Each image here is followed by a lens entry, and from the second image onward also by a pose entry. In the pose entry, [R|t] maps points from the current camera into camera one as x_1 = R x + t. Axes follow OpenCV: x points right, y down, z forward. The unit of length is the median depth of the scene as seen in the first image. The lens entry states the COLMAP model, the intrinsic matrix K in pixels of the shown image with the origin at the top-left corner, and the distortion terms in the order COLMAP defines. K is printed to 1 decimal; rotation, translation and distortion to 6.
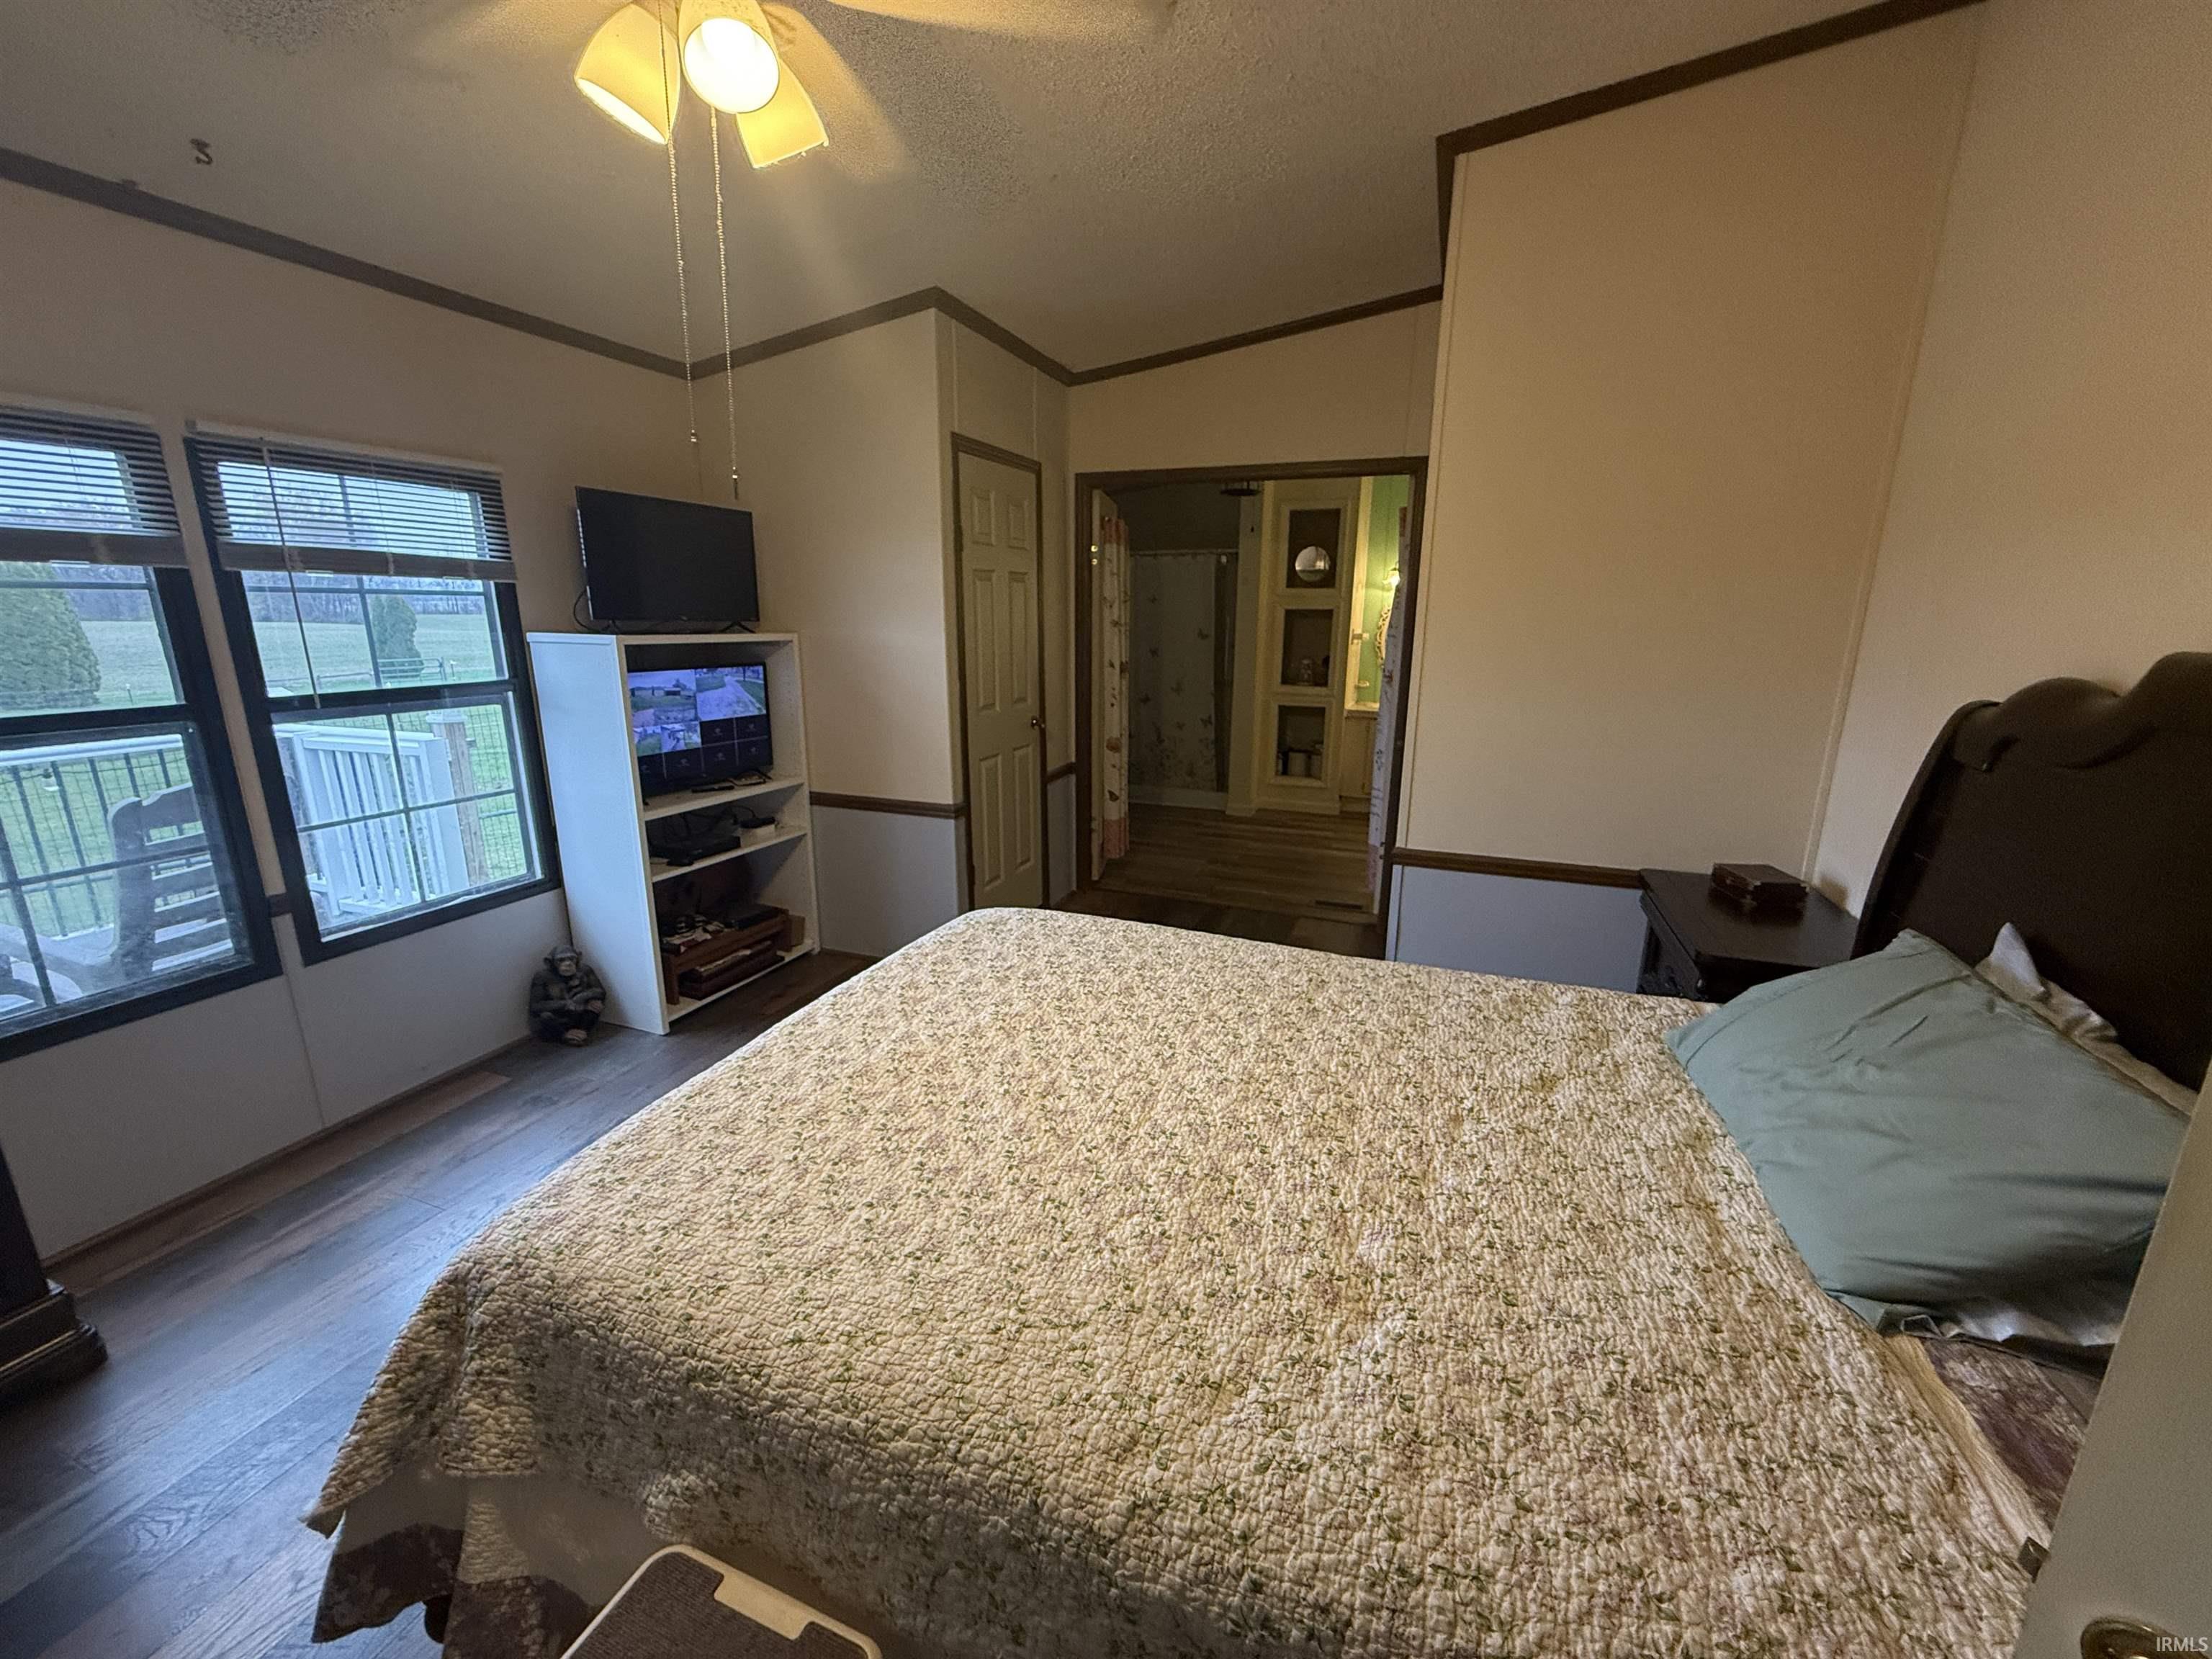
lens RADIAL K [[878.2, 0, 1106.0], [0, 878.2, 829.5], [0, 0, 1]] dist [-0.000457, -0.000011]
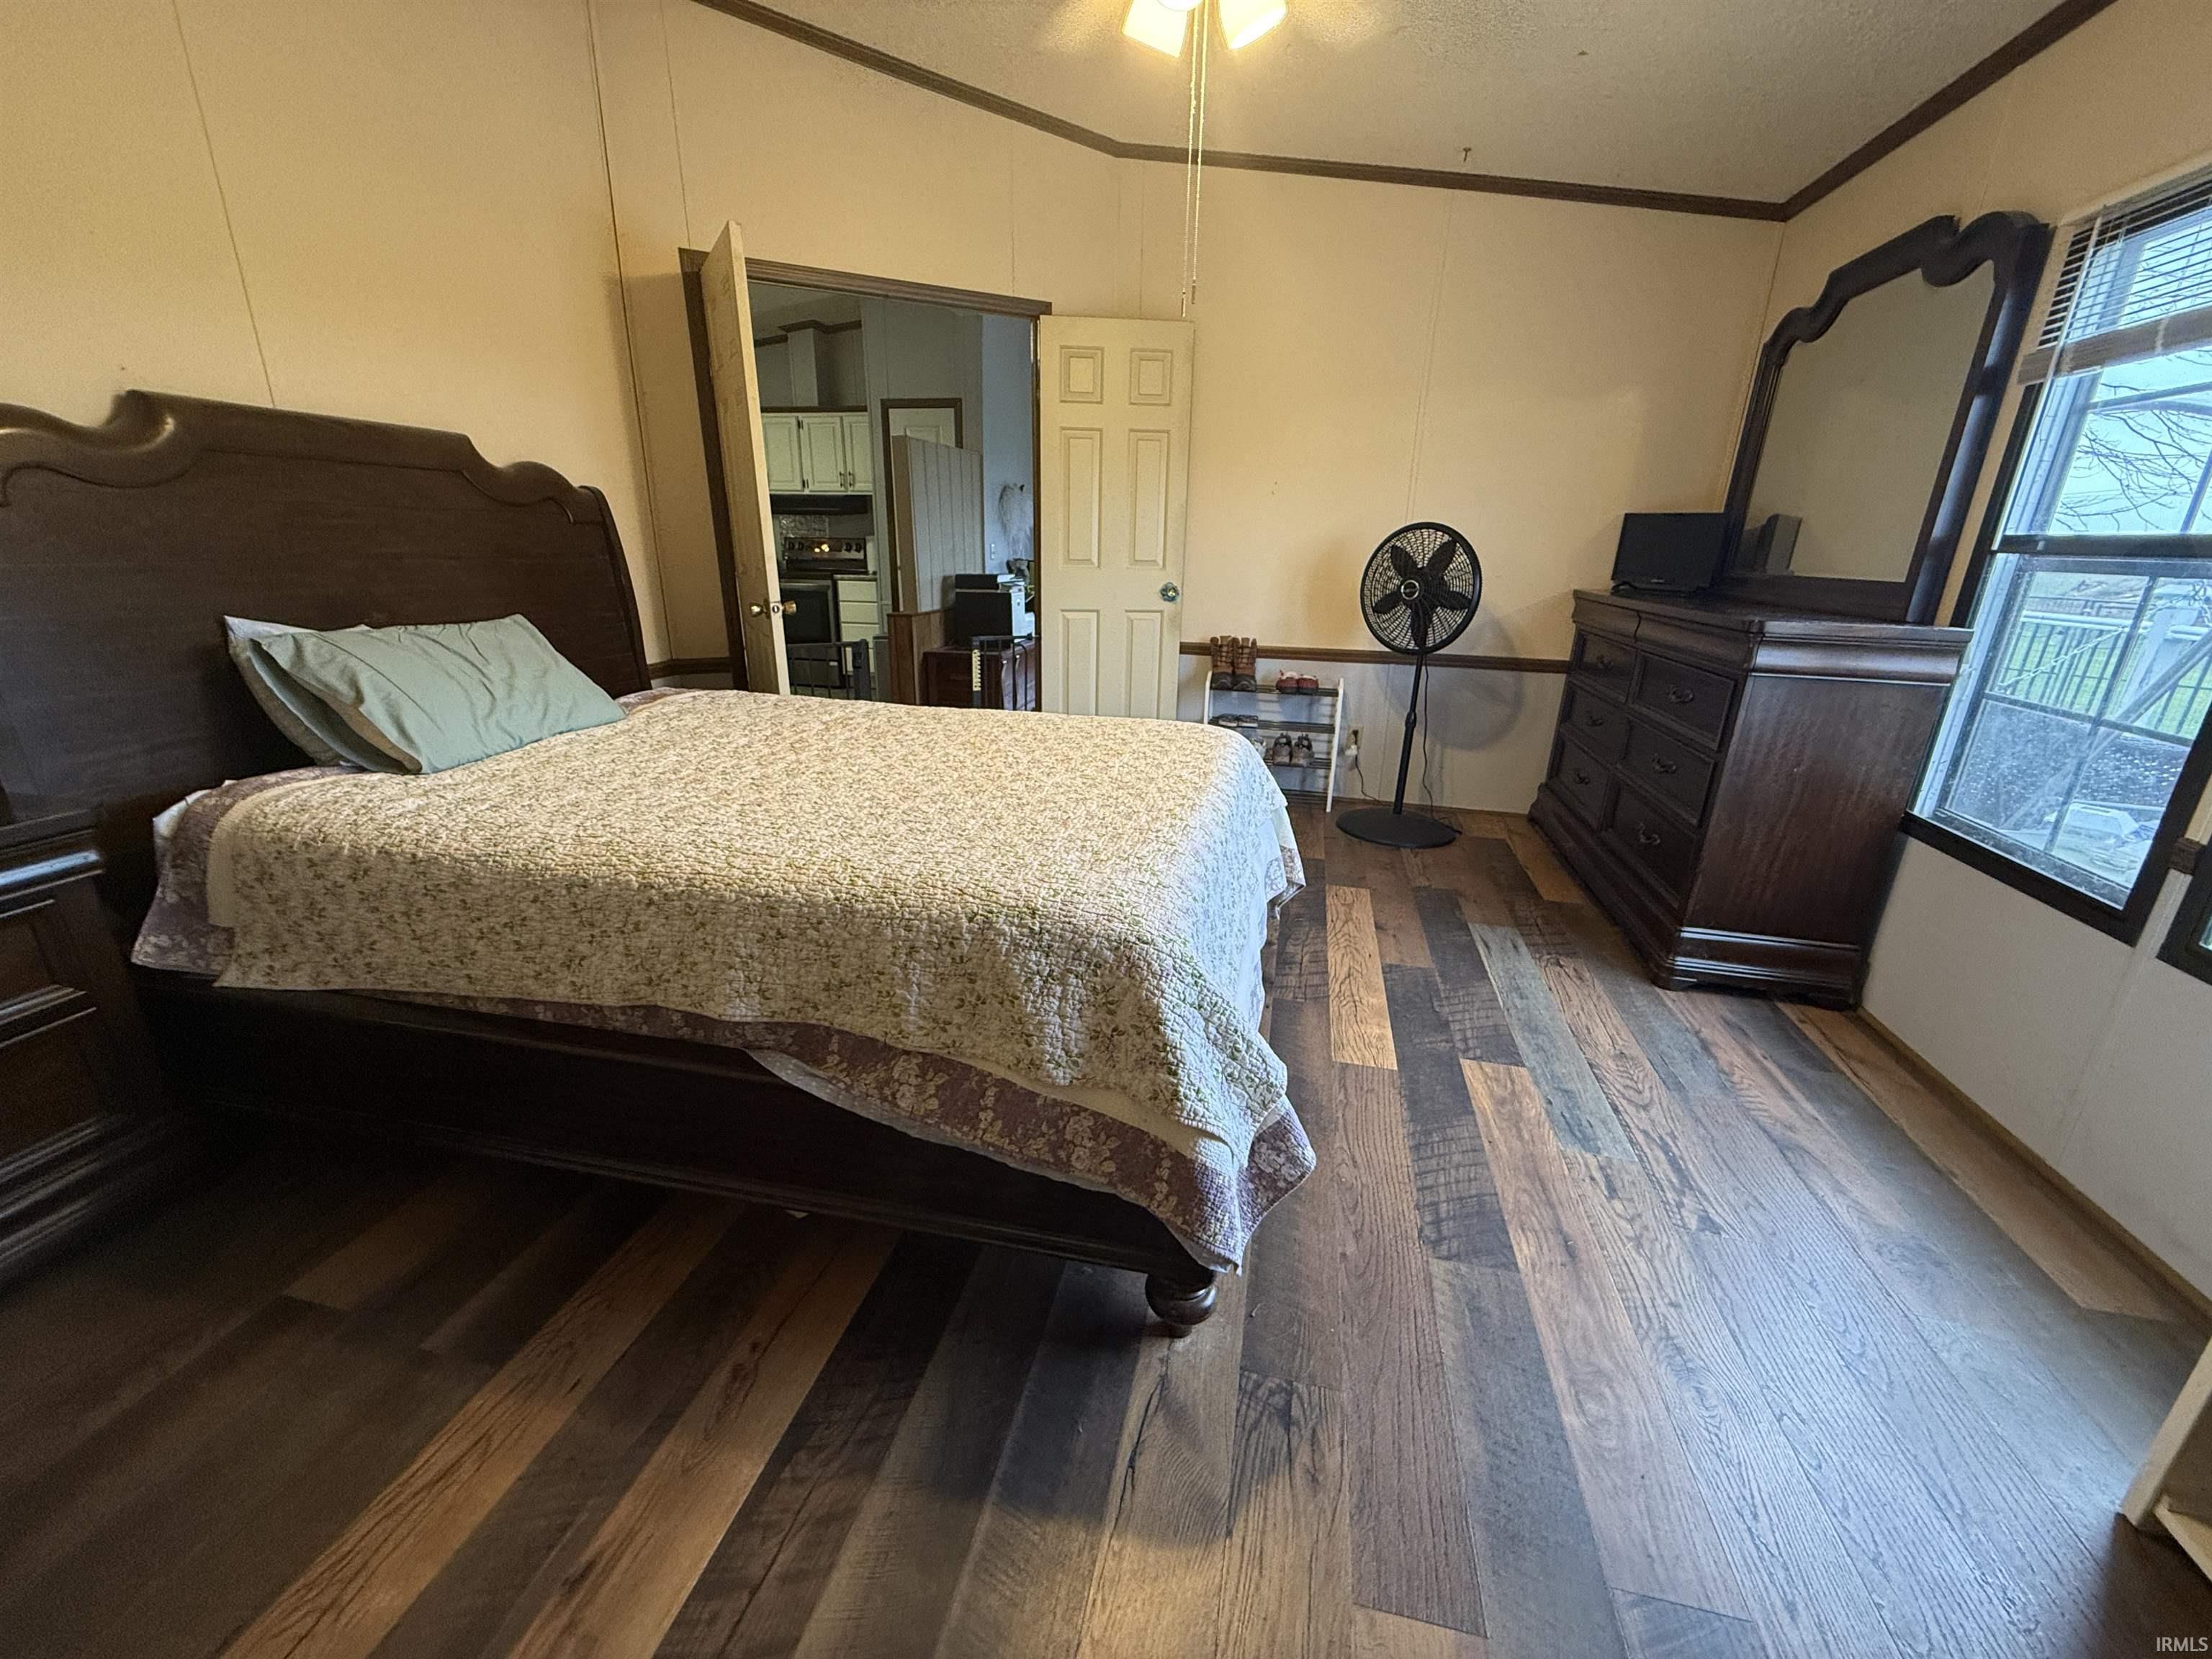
lens RADIAL K [[878.2, 0, 1106.0], [0, 878.2, 829.5], [0, 0, 1]] dist [-0.000457, -0.000011]
pose [[-0.987061, 0.021657, -0.158874, -0.021941], [-0.067529, 0.842530, 0.534400, -0.227060], [0.145429, 0.538214, -0.830166, 1.384517]]
